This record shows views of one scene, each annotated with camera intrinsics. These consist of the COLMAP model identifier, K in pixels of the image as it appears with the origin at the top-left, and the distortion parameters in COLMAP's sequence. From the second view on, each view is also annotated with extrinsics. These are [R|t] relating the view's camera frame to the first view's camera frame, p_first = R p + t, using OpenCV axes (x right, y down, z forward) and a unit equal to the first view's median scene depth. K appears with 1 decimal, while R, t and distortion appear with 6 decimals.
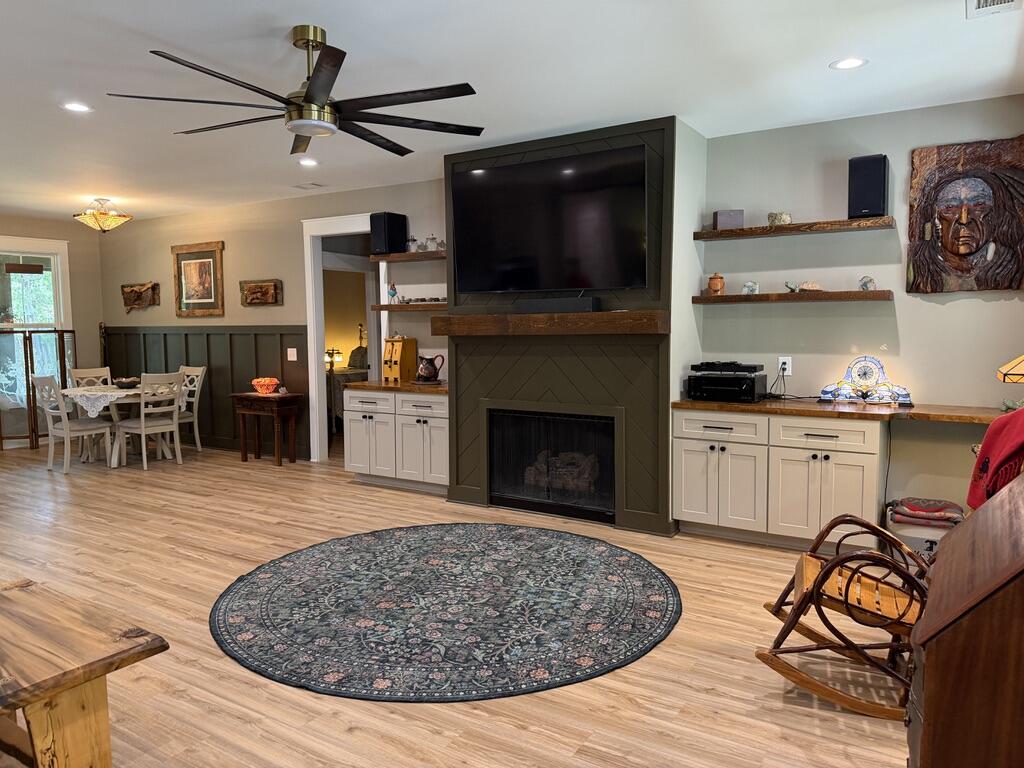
lens RADIAL K [[714.2, 0, 510.7], [0, 714.2, 379.3], [0, 0, 1]] dist [0.073418, -0.103859]
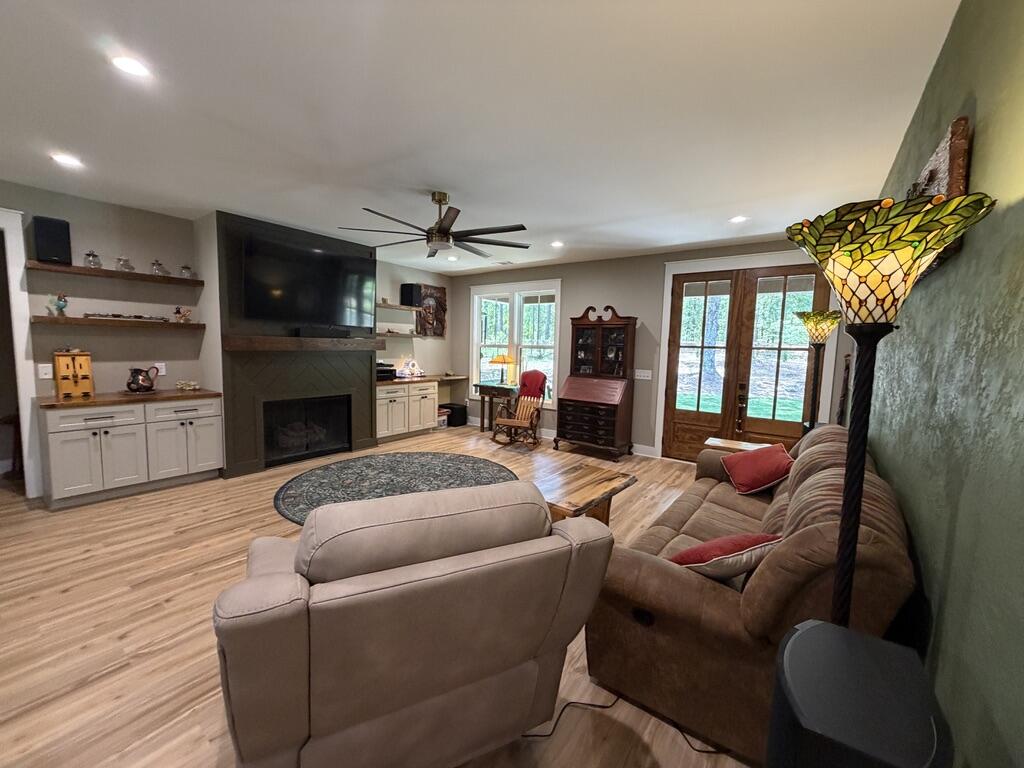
lens RADIAL K [[408.7, 0, 508.4], [0, 408.7, 382.1], [0, 0, 1]] dist [0.000702, 0.000655]
pose [[0.080743, -0.078696, 0.993623, -1.034721], [0.051020, 0.995898, 0.074730, -0.044778], [-0.995428, 0.044660, 0.084427, 0.568181]]
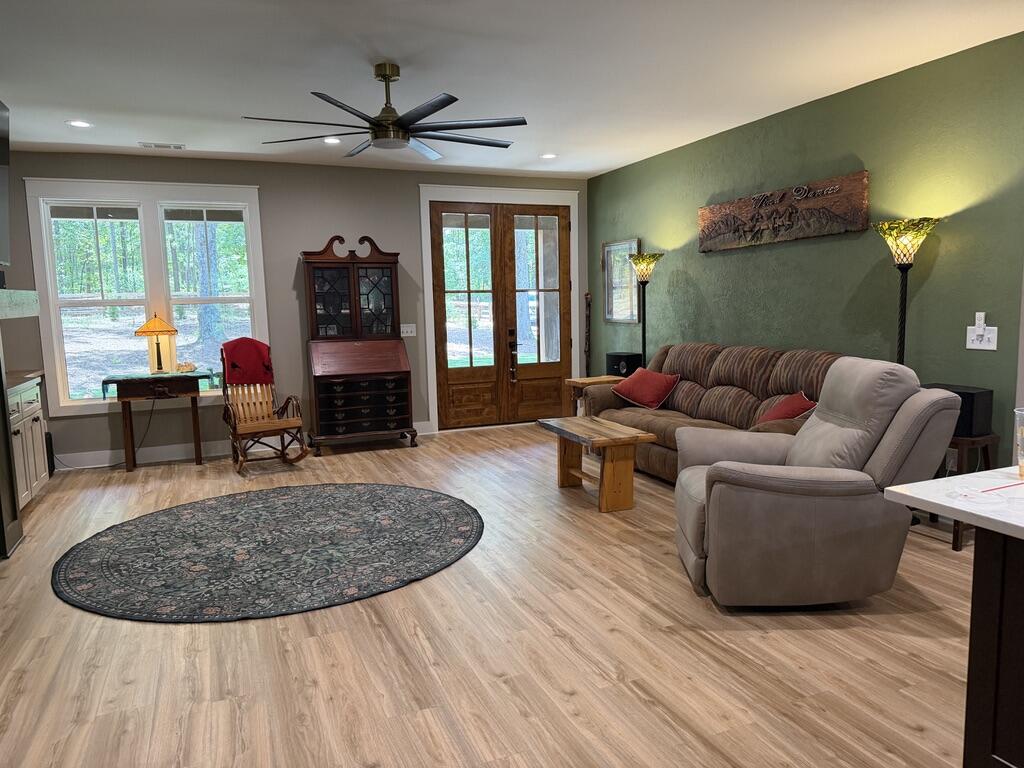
lens RADIAL K [[714.2, 0, 518.9], [0, 714.2, 388.2], [0, 0, 1]] dist [0.073418, -0.103859]
pose [[-0.820230, -0.040450, 0.570602, -0.923431], [0.074731, 0.981371, 0.176995, -0.097533], [-0.567131, 0.187818, -0.801927, 1.508223]]
